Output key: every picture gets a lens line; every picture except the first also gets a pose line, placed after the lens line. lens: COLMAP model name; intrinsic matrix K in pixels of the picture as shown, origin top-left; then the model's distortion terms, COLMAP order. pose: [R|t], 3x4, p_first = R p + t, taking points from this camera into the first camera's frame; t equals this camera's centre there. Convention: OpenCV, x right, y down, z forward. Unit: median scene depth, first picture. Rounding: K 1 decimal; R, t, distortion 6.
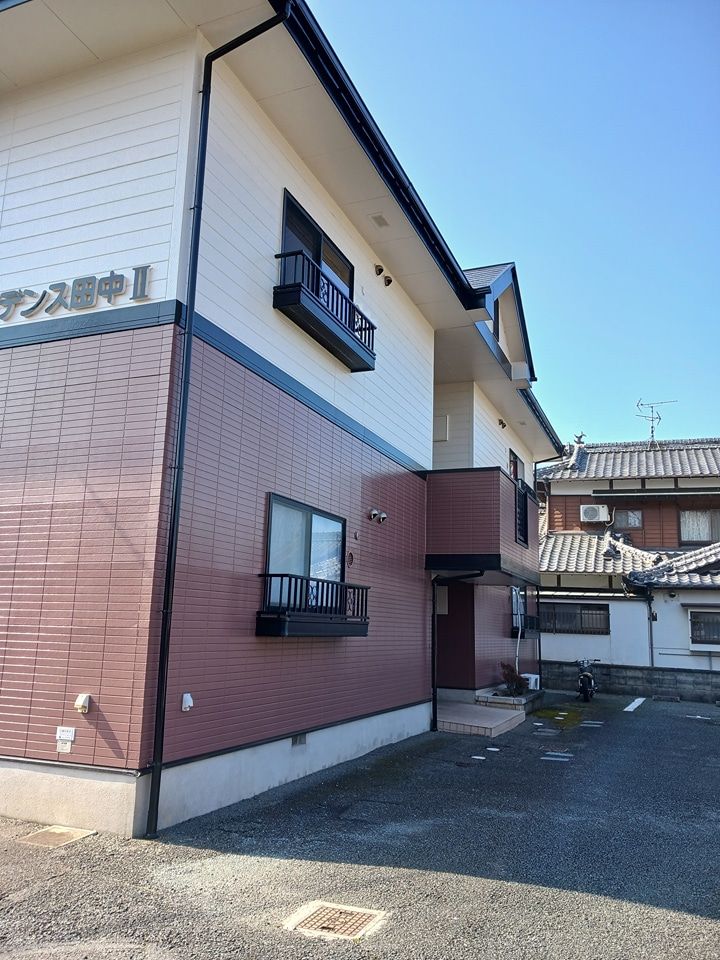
lens RADIAL K [[737.5, 0, 368.0], [0, 737.5, 476.9], [0, 0, 1]] dist [0.045386, -0.052292]
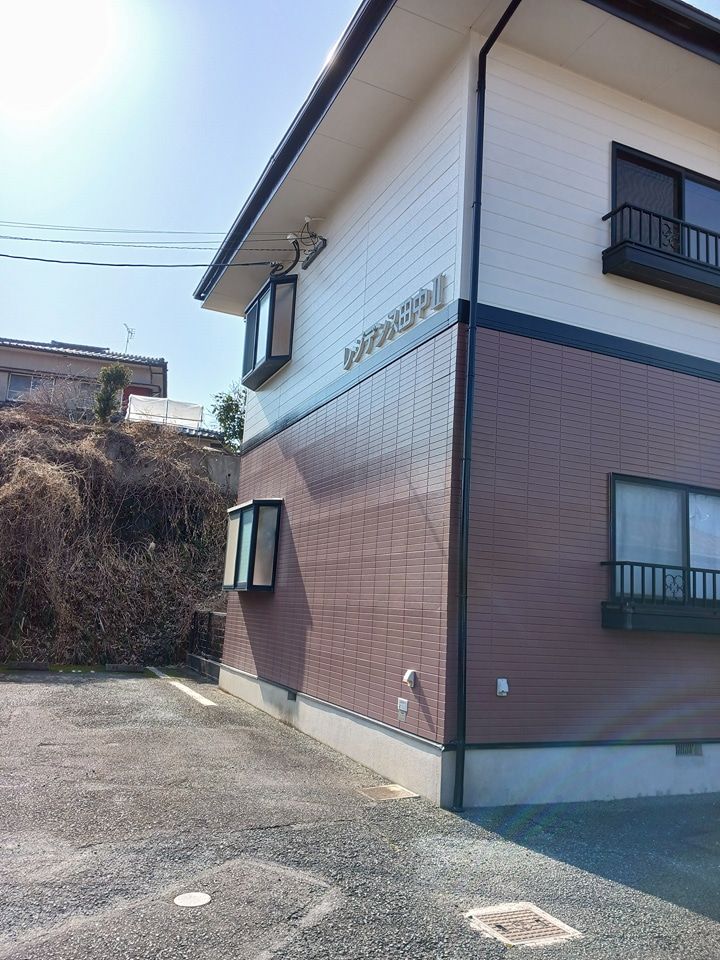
lens RADIAL K [[737.5, 0, 368.0], [0, 737.5, 476.9], [0, 0, 1]] dist [0.045386, -0.052292]
pose [[0.732616, -0.104406, -0.672586, 0.316091], [0.101302, 0.993885, -0.043938, 0.042268], [0.673061, -0.035945, 0.738713, 0.134683]]
